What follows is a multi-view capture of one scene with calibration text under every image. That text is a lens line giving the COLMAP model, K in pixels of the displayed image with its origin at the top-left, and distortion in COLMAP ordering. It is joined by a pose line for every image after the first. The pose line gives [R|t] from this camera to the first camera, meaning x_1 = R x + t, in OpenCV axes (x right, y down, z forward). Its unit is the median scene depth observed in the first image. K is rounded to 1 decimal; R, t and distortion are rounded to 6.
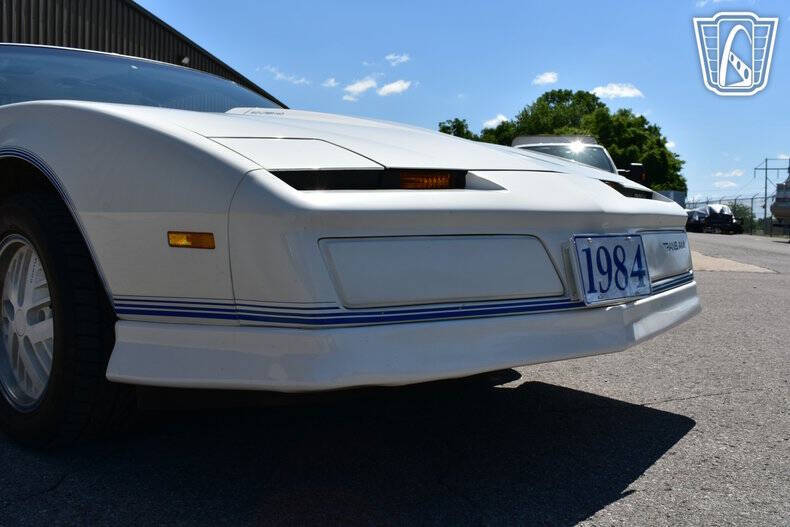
lens RADIAL K [[781.2, 0, 407.0], [0, 781.2, 266.2], [0, 0, 1]] dist [-0.018467, 0.000000]
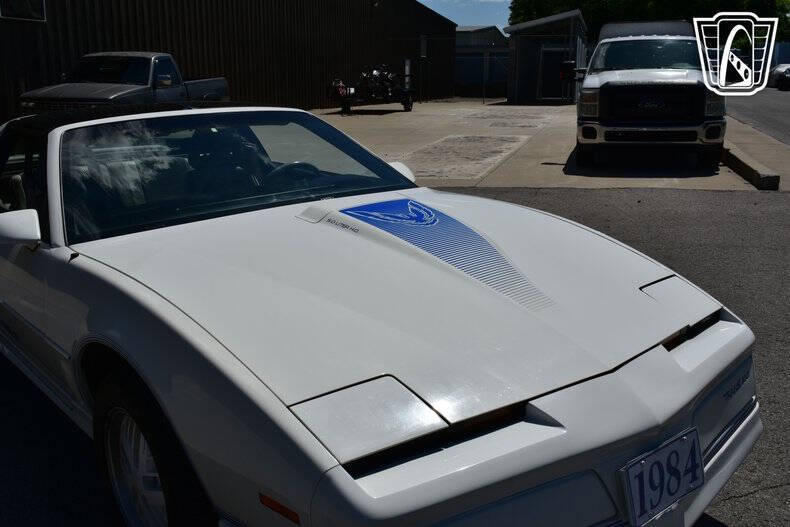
lens RADIAL K [[782.8, 0, 406.2], [0, 782.8, 260.6], [0, 0, 1]] dist [-0.022807, 0.000000]
pose [[0.993949, -0.001376, -0.109836, 0.028838], [0.021119, 0.983660, 0.178791, -0.488938], [0.107795, -0.180029, 0.977737, -0.028551]]
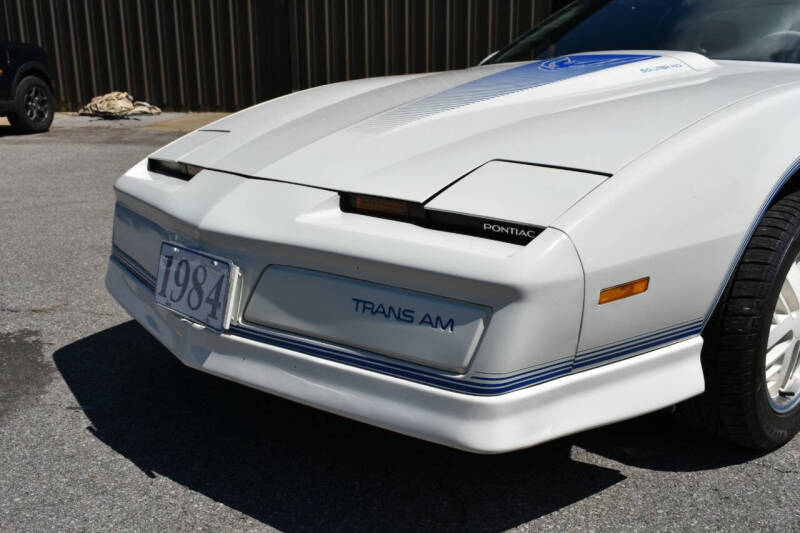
lens RADIAL K [[792.7, 0, 403.4], [0, 792.7, 259.9], [0, 0, 1]] dist [-0.022807, 0.000000]
pose [[-0.052320, 0.244781, -0.968166, 1.221101], [-0.048363, 0.967735, 0.247285, -0.291128], [0.997459, 0.059762, -0.038794, 1.311419]]
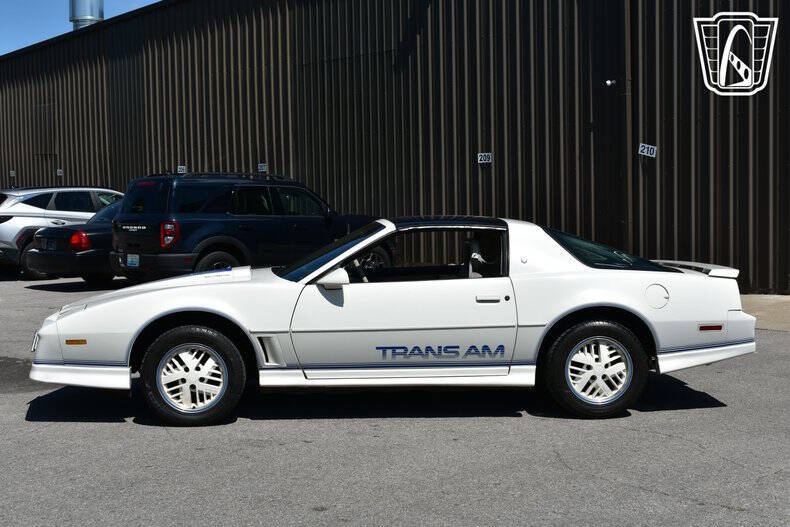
lens RADIAL K [[1161.8, 0, 395.8], [0, 1161.8, 262.7], [0, 0, 1]] dist [-0.029123, 0.000000]
pose [[-0.670364, 0.039623, -0.740974, 2.717838], [-0.038550, 0.995365, 0.088103, -0.761591], [0.741031, 0.087626, -0.665729, 5.097365]]
